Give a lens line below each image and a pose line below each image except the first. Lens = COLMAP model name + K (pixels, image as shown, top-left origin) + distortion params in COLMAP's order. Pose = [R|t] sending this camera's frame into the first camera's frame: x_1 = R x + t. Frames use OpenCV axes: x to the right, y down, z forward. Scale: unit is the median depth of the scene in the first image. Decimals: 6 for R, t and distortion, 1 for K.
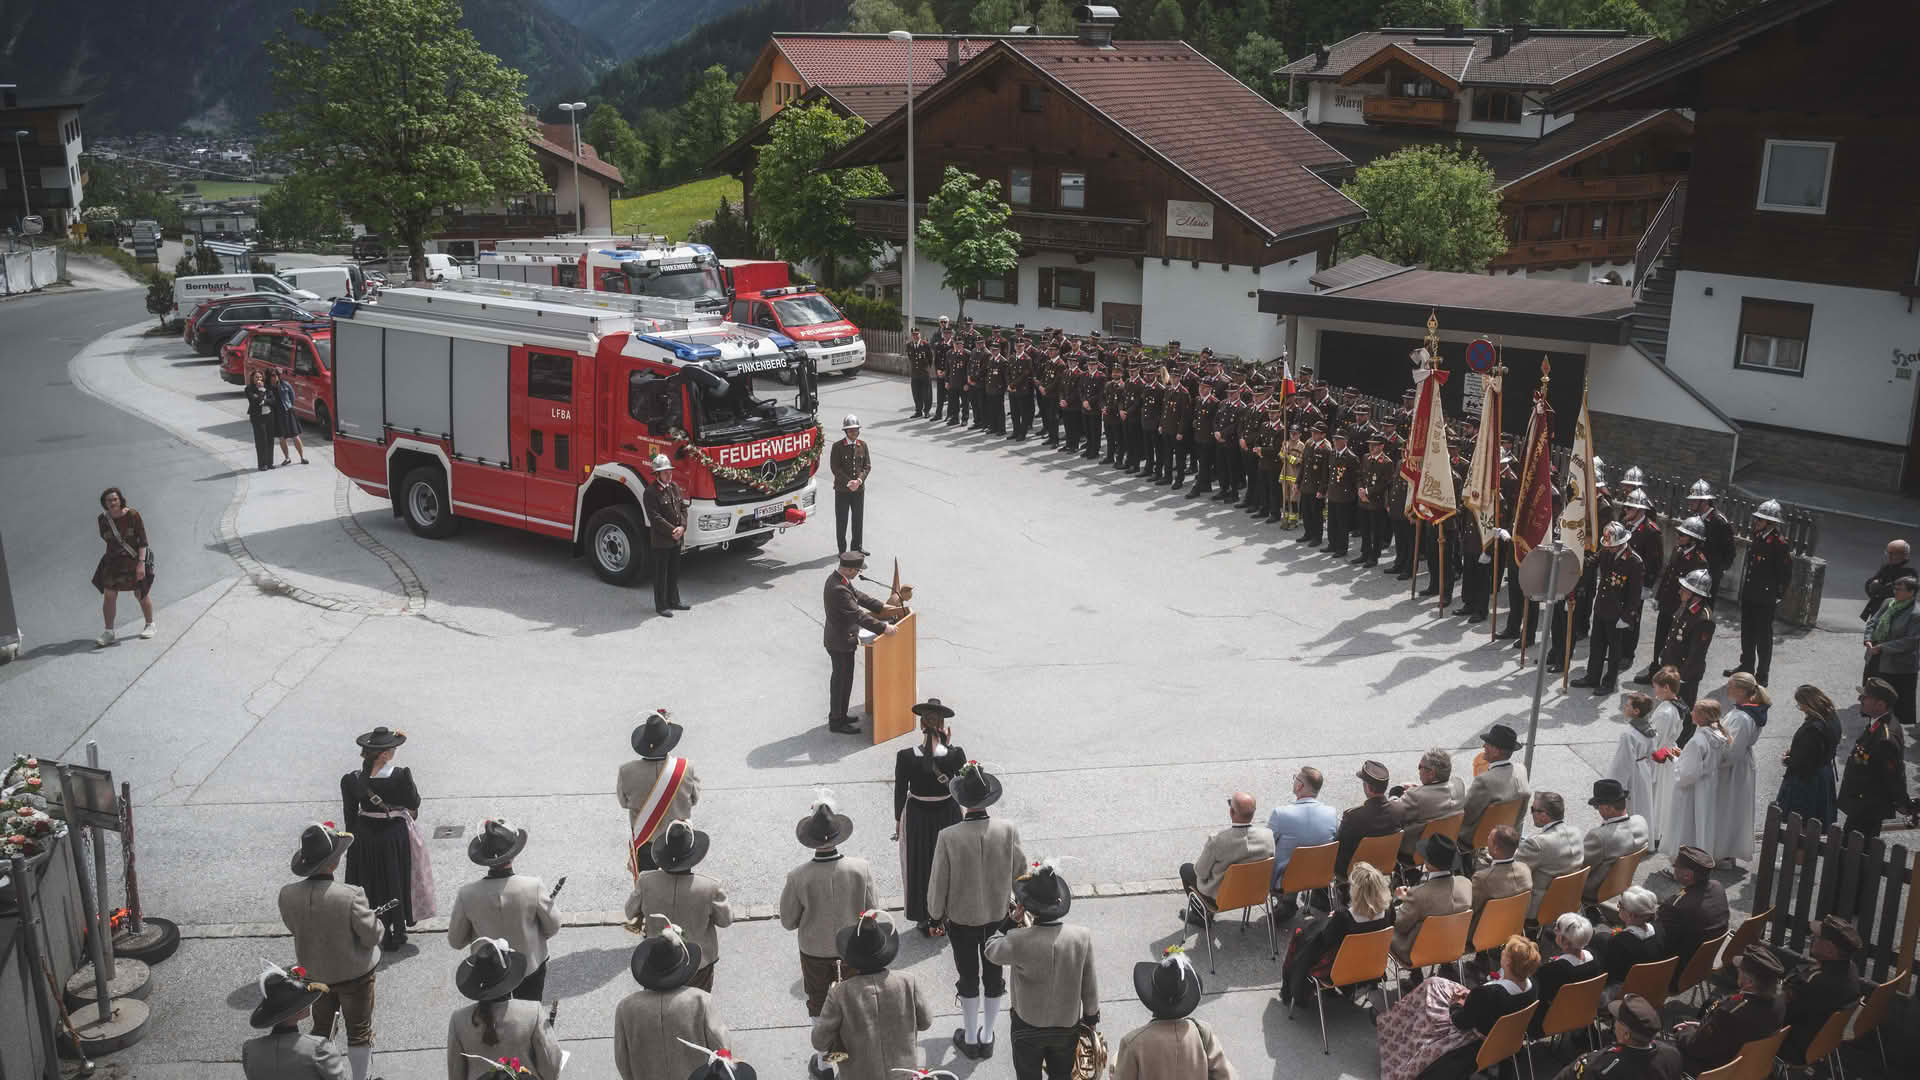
lens RADIAL K [[1855.0, 0, 960.9], [0, 1855.0, 492.5], [0, 0, 1]] dist [0.009407, 0.003191]
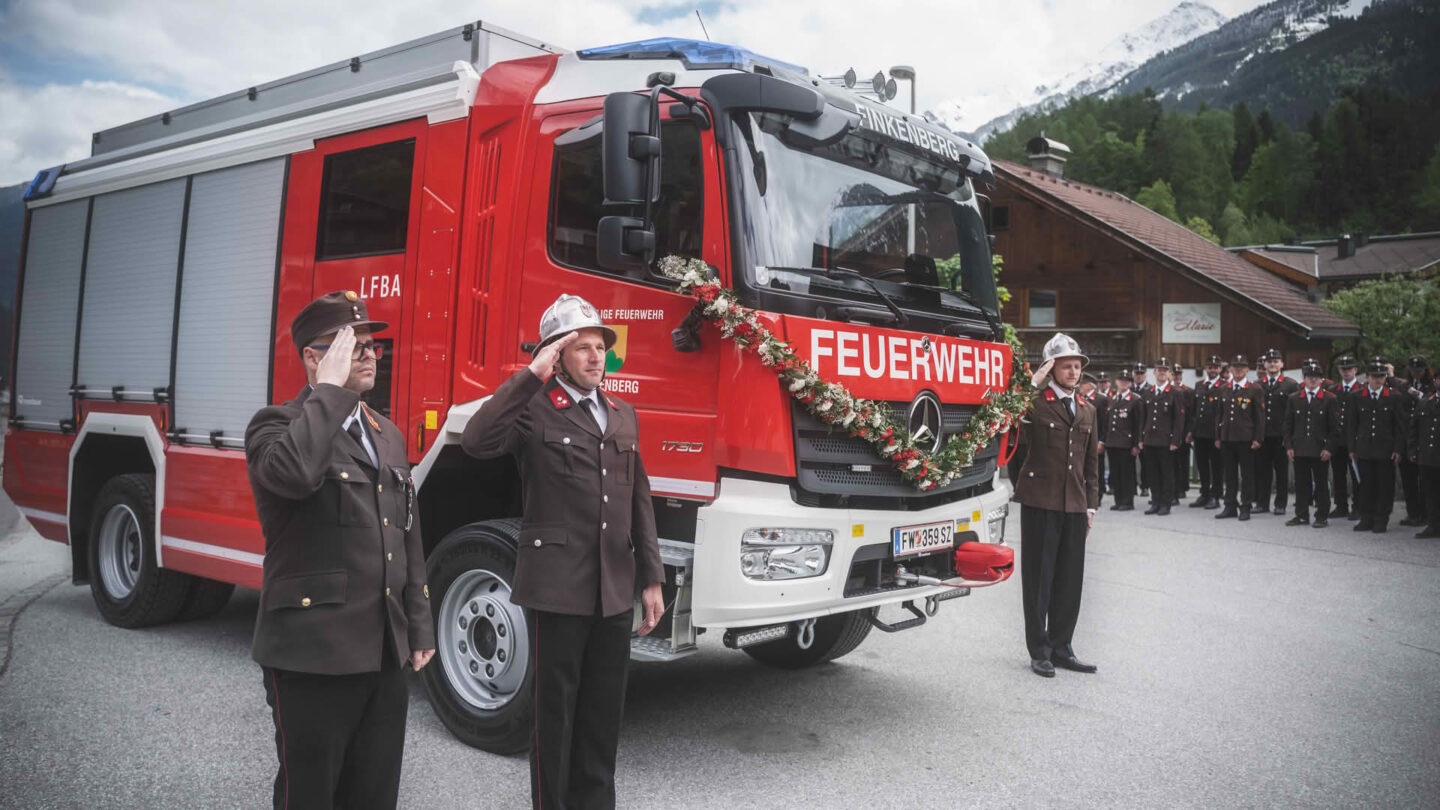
lens RADIAL K [[1185.3, 0, 719.2], [0, 1185.3, 368.8], [0, 0, 1]] dist [0.001381, -0.006580]
pose [[0.997798, 0.005337, -0.066106, -0.127753], [-0.020814, 0.971597, -0.235725, 0.032525], [0.062970, 0.236582, 0.969569, 0.770670]]
